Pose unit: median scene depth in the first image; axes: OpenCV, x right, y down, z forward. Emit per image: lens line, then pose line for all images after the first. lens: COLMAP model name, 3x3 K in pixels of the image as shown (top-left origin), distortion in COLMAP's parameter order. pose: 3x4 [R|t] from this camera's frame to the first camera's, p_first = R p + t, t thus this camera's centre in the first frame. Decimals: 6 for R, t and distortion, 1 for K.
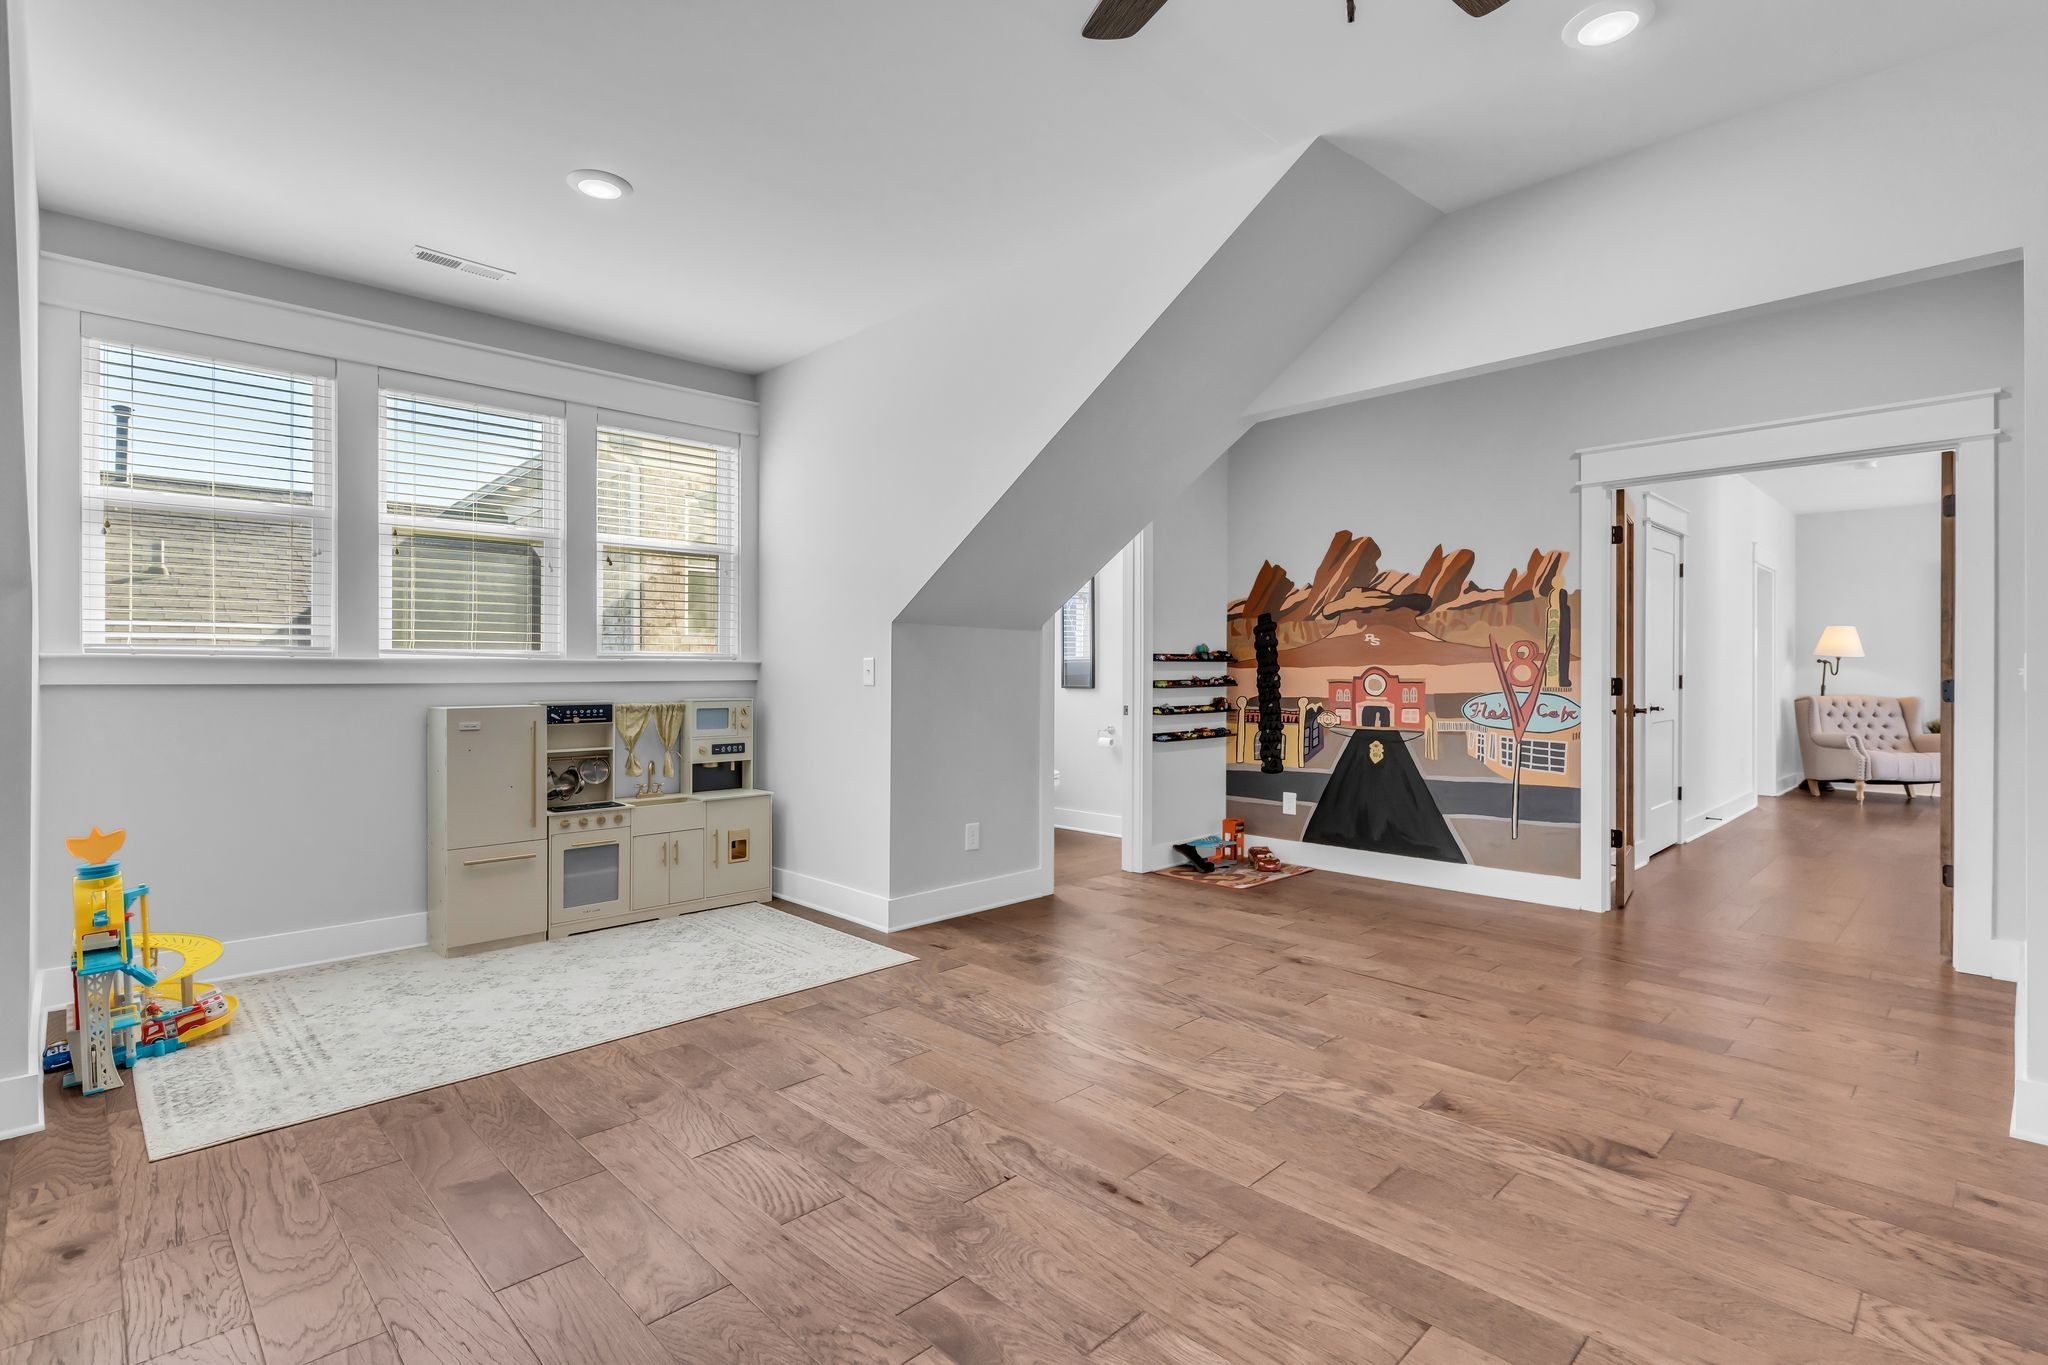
lens RADIAL K [[969.8, 0, 1023.9], [0, 969.8, 658.3], [0, 0, 1]] dist [0.001600, 0.000549]
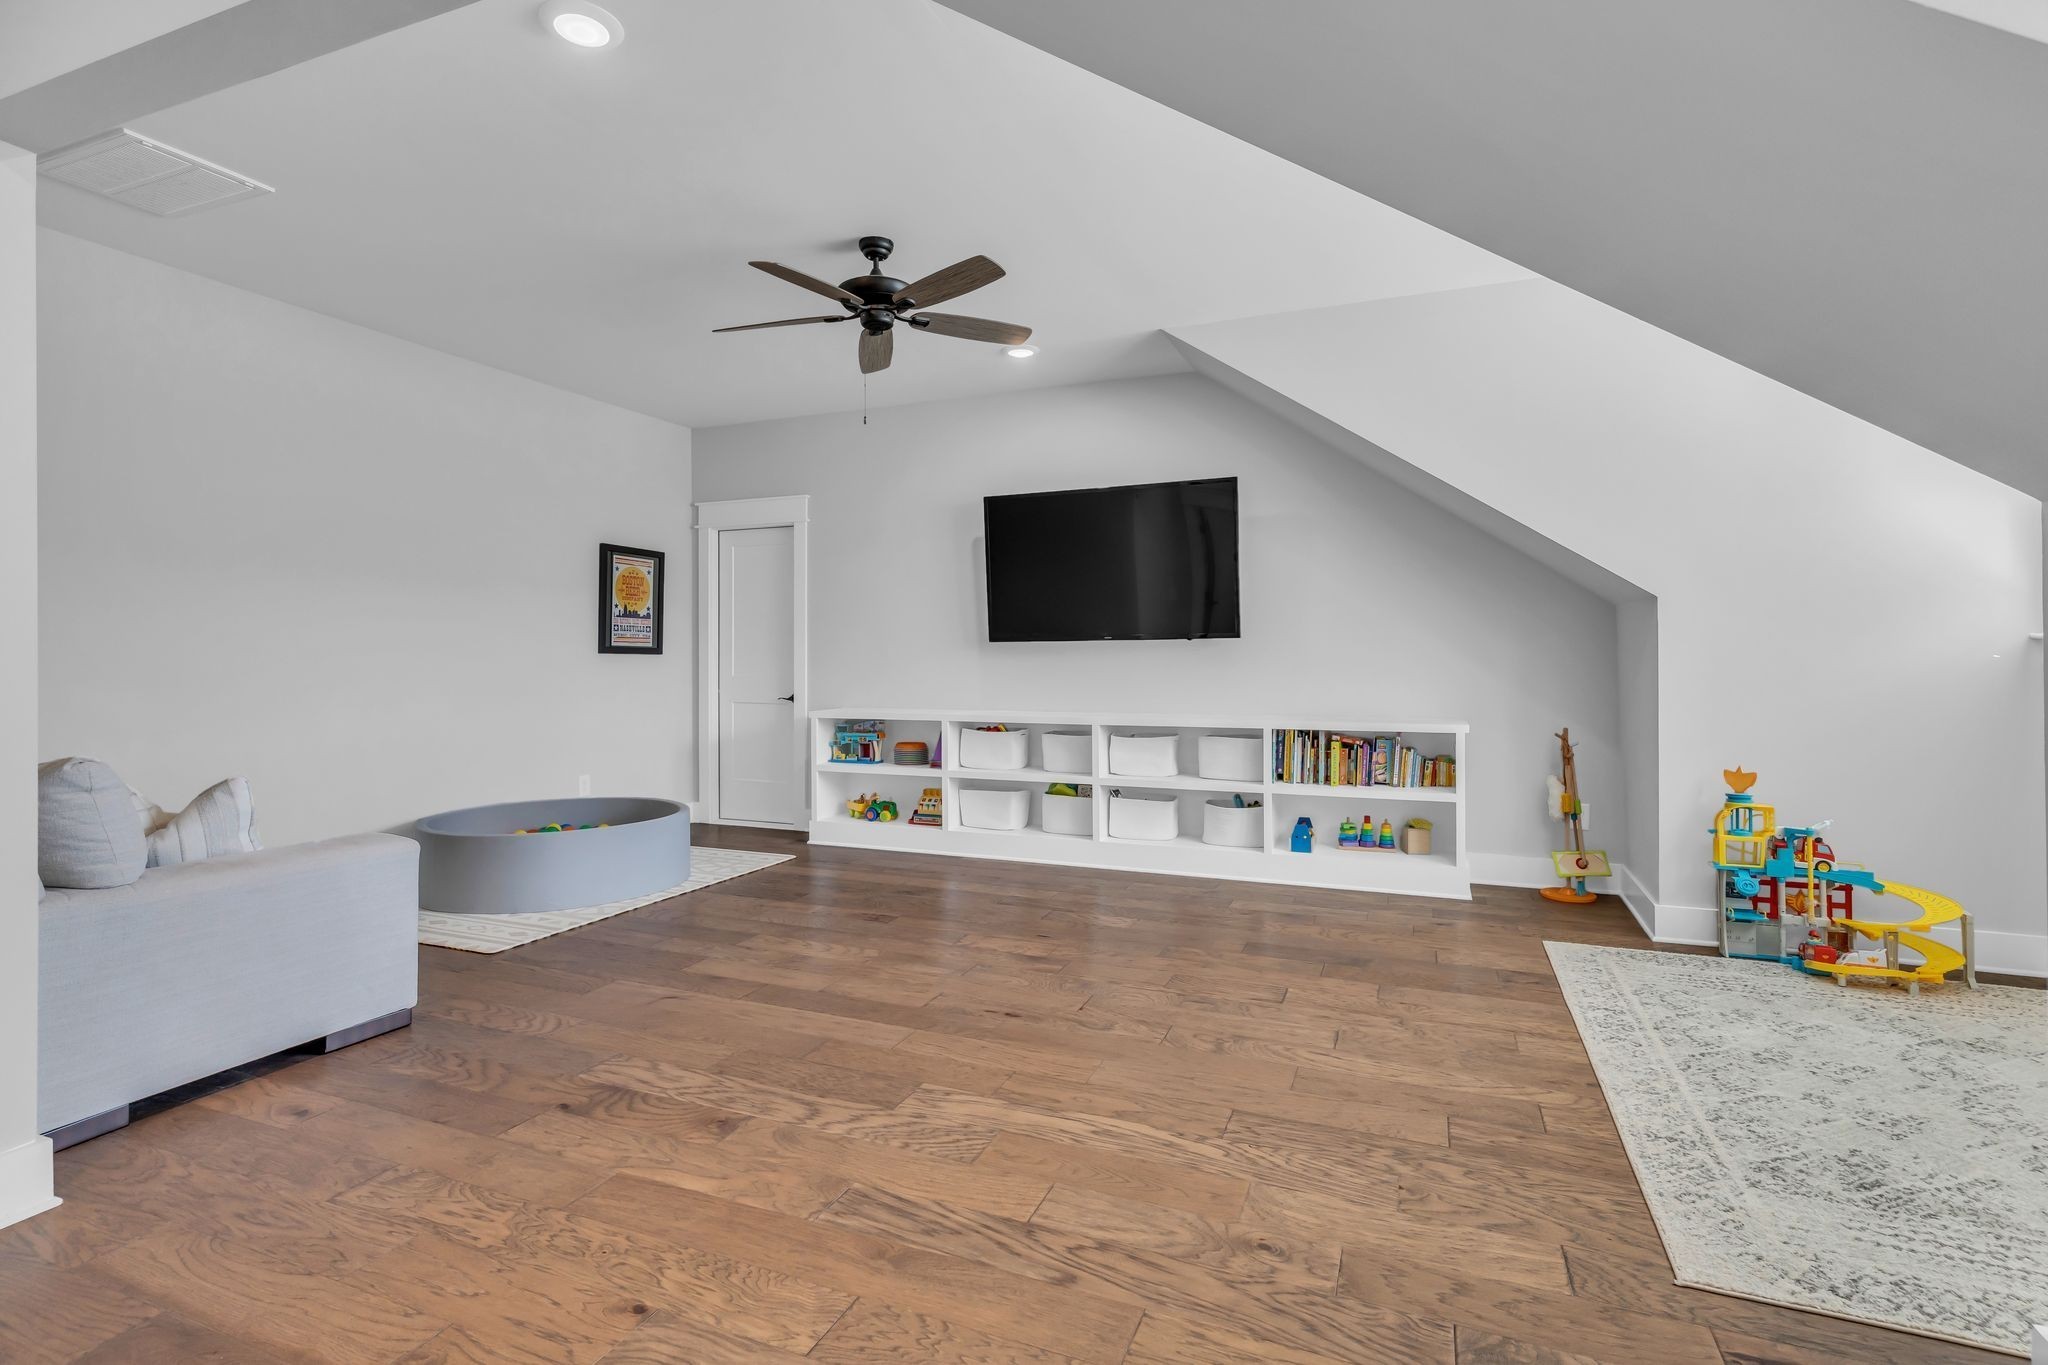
lens RADIAL K [[969.8, 0, 1023.9], [0, 969.8, 658.3], [0, 0, 1]] dist [0.001600, 0.000549]
pose [[-0.919649, 0.004802, -0.392712, 0.515033], [0.007838, 0.999950, -0.006129, 0.024037], [0.392663, -0.008714, -0.919641, 1.902690]]
